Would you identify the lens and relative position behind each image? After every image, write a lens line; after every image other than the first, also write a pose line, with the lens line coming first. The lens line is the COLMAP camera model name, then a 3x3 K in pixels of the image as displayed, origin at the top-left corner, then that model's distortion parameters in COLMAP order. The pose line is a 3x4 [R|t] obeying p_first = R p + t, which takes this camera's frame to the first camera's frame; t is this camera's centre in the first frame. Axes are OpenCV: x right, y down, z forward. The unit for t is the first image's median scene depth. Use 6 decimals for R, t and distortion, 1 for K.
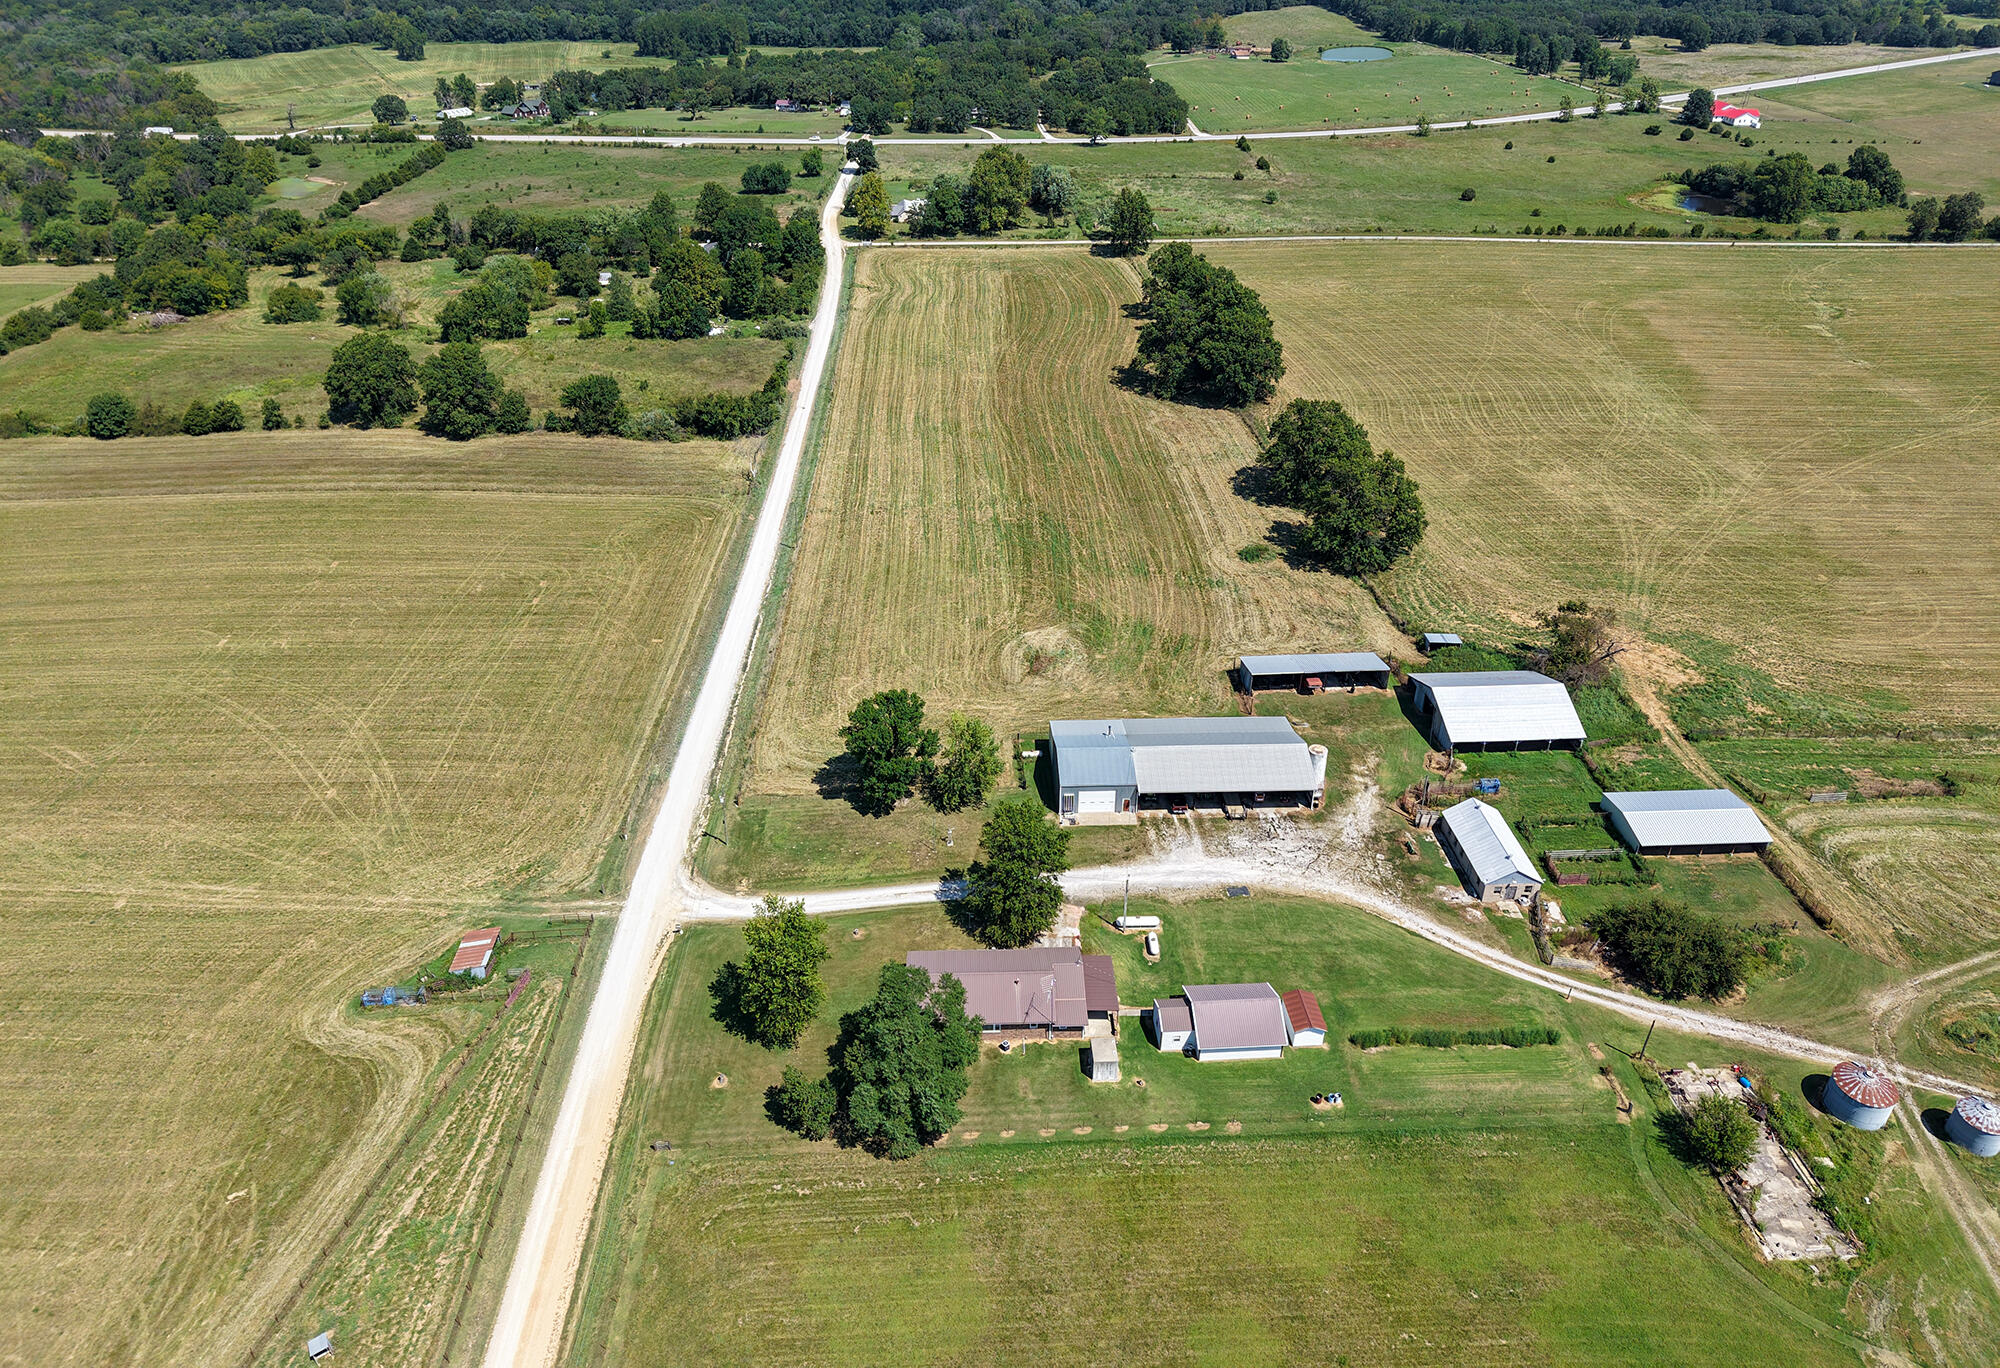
lens RADIAL K [[1311.8, 0, 1000.0], [0, 1311.8, 684.0], [0, 0, 1]] dist [0.039486, -0.034315]
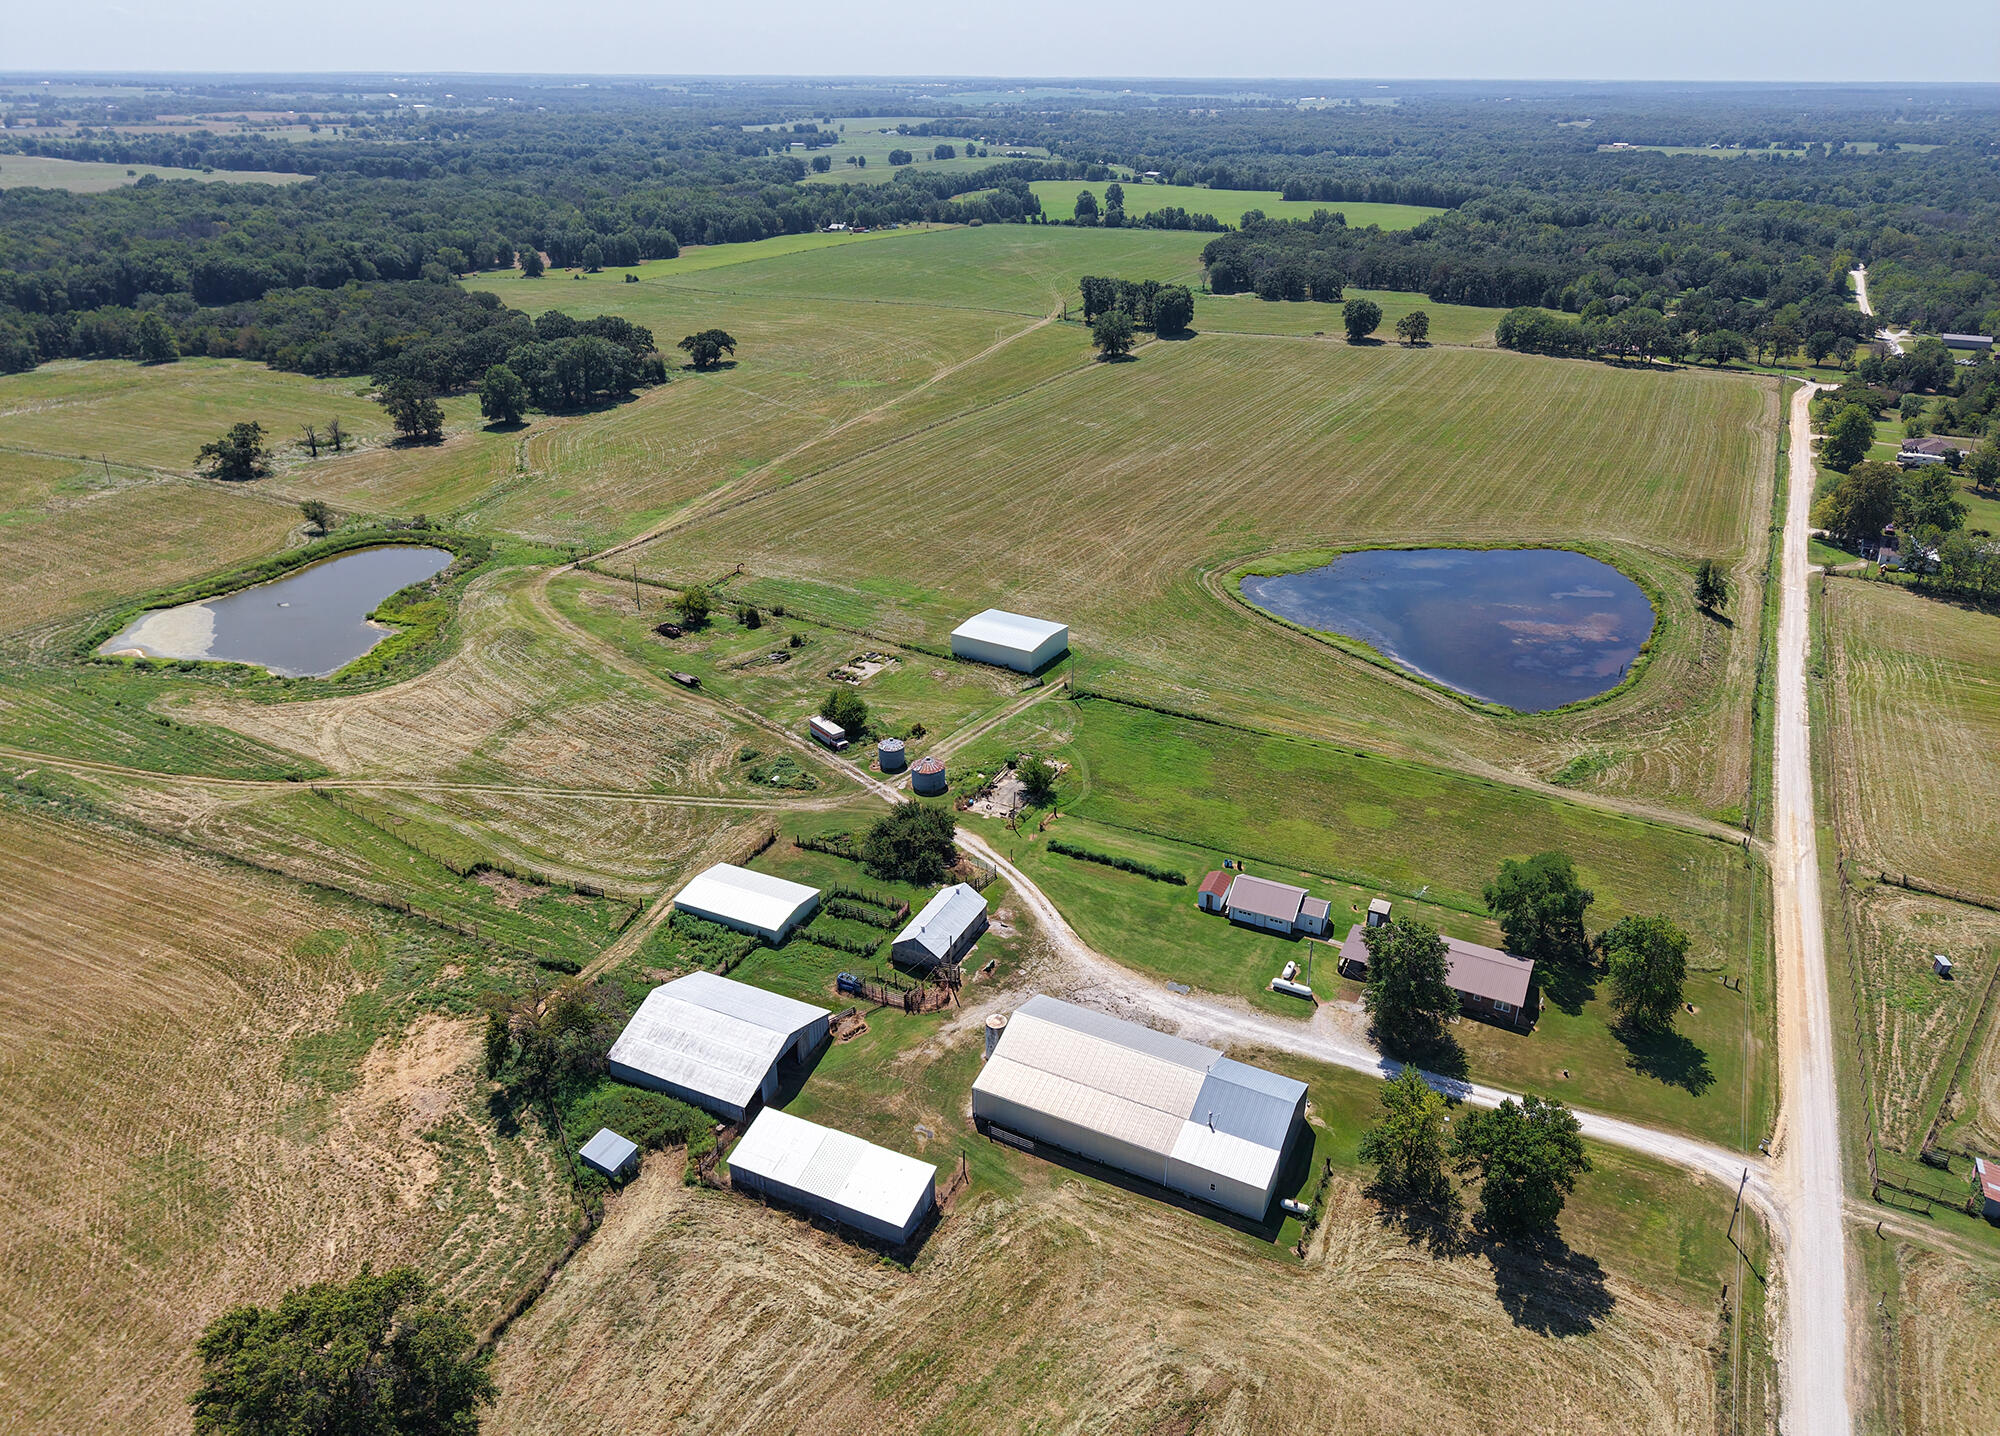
lens RADIAL K [[1378.0, 0, 1000.0], [0, 1378.0, 718.0], [0, 0, 1]] dist [0.016647, -0.000638]
pose [[-0.878480, -0.218236, 0.425025, -0.076797], [0.237760, 0.571930, 0.785090, -0.576846], [-0.414420, 0.790739, -0.450541, 0.924482]]
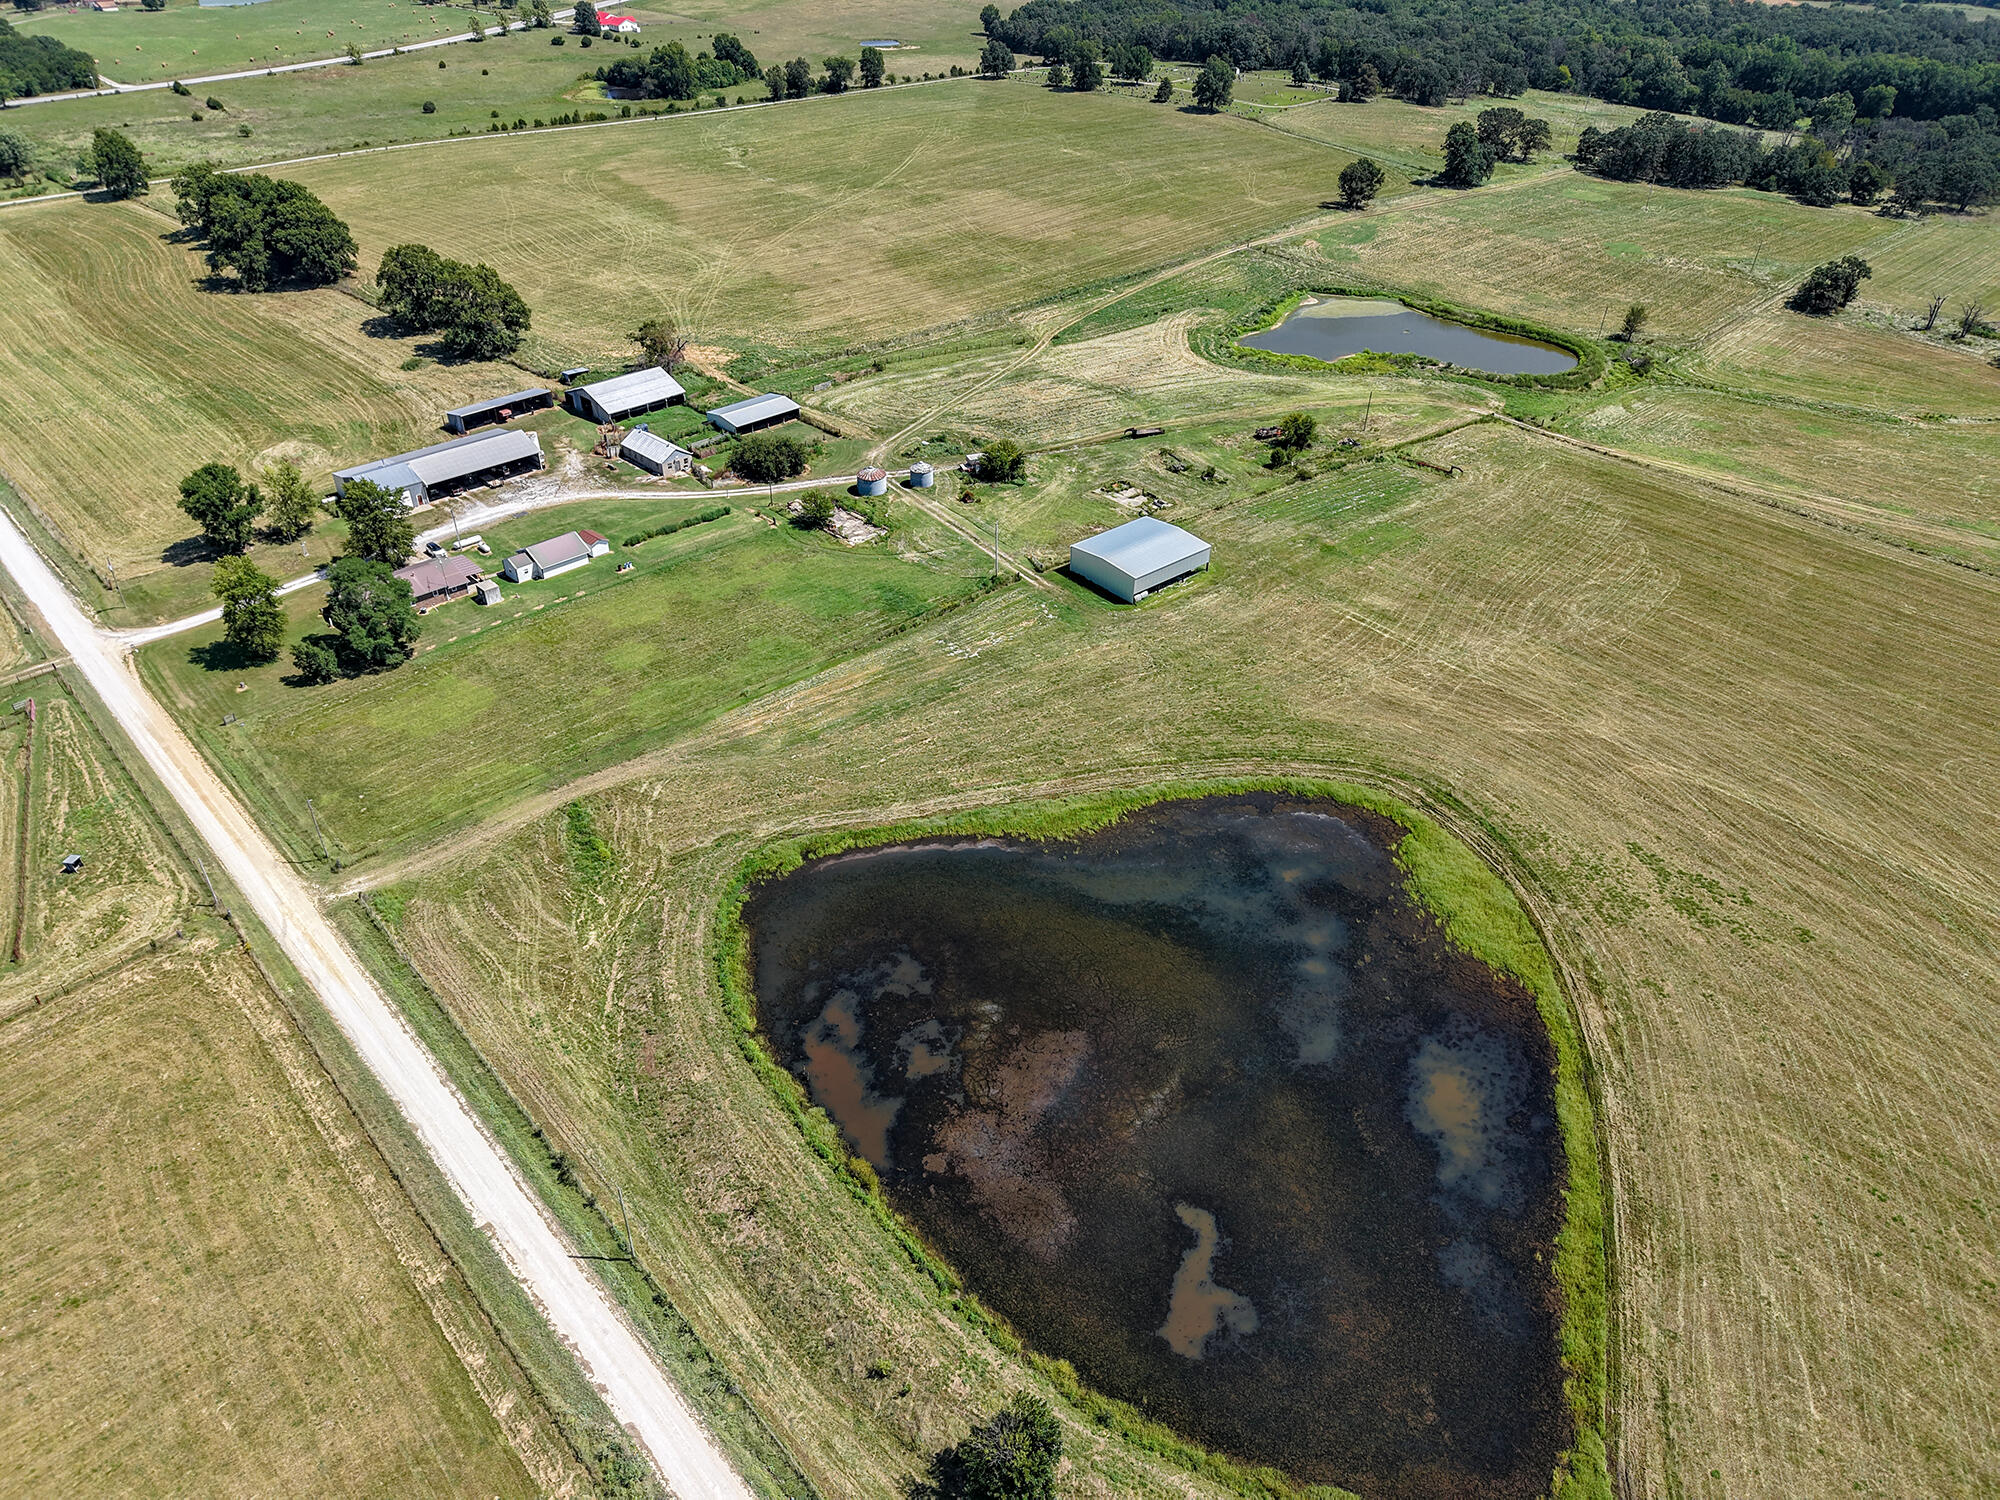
lens RADIAL K [[1368.3, 0, 1000.0], [0, 1368.3, 750.0], [0, 0, 1]] dist [0.014124, -0.003997]
pose [[0.752299, -0.374149, 0.542272, -0.242781], [0.343593, 0.925107, 0.161622, 0.229645], [-0.562130, 0.064733, 0.824512, -0.401504]]
